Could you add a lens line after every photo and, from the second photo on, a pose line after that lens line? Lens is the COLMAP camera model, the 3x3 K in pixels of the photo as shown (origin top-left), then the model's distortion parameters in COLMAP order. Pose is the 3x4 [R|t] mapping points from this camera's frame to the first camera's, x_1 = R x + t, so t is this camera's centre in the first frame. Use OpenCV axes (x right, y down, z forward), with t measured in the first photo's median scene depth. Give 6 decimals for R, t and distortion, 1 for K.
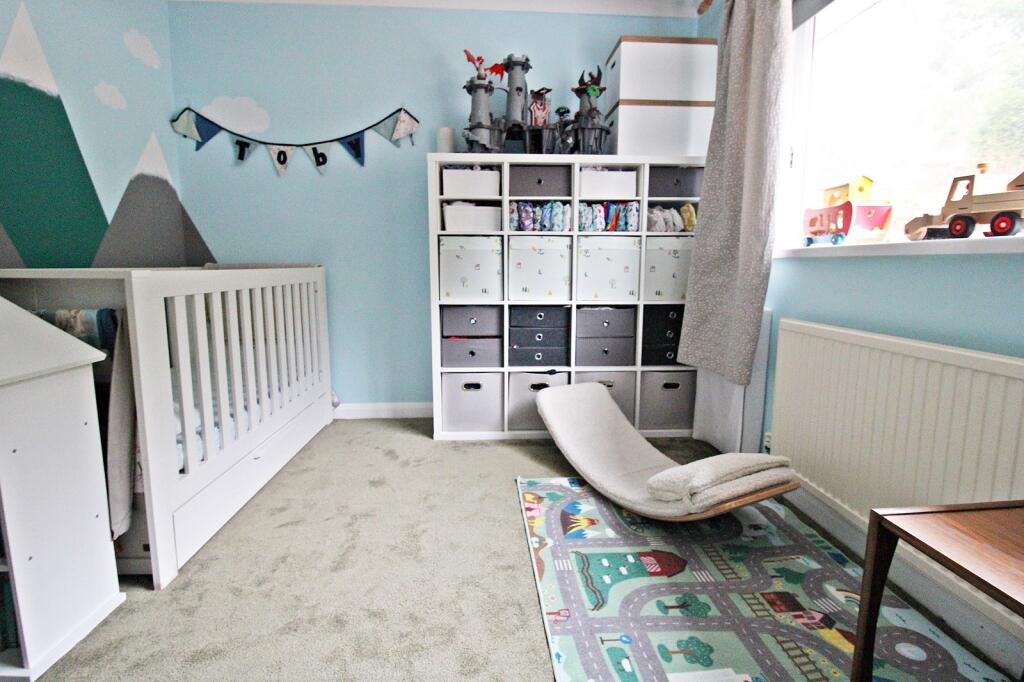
lens RADIAL K [[486.9, 0, 511.7], [0, 486.9, 329.7], [0, 0, 1]] dist [-0.000007, -0.012264]
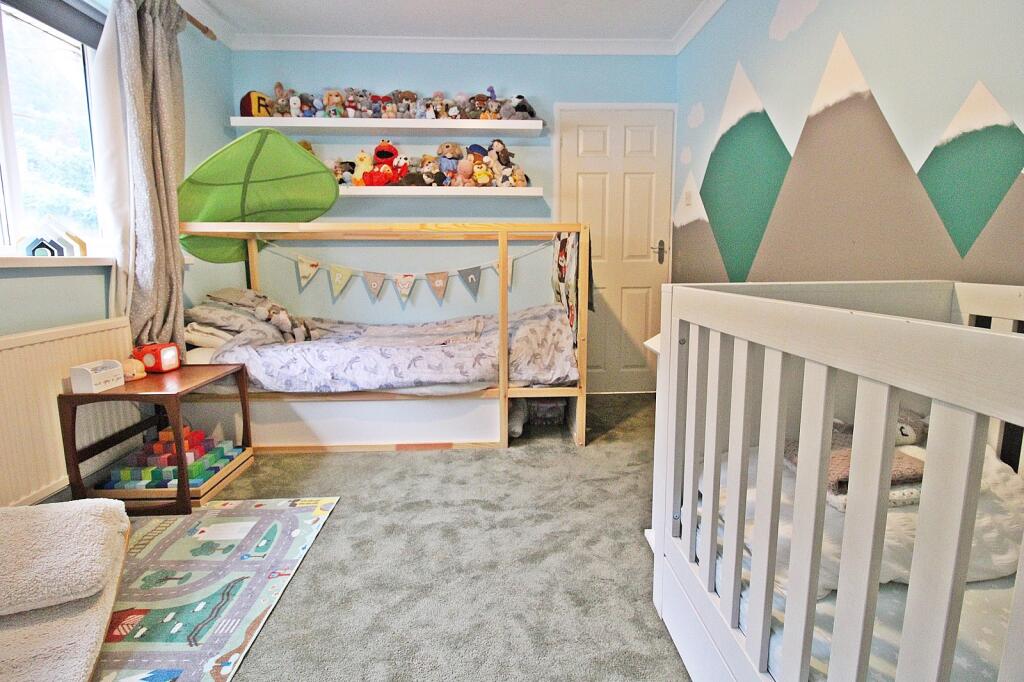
lens RADIAL K [[486.9, 0, 511.7], [0, 486.9, 329.7], [0, 0, 1]] dist [-0.000007, -0.012264]
pose [[-0.999839, -0.000424, 0.017966, -0.463355], [0.004395, 0.963605, 0.267295, -0.283607], [-0.017426, 0.267331, -0.963447, 1.866733]]
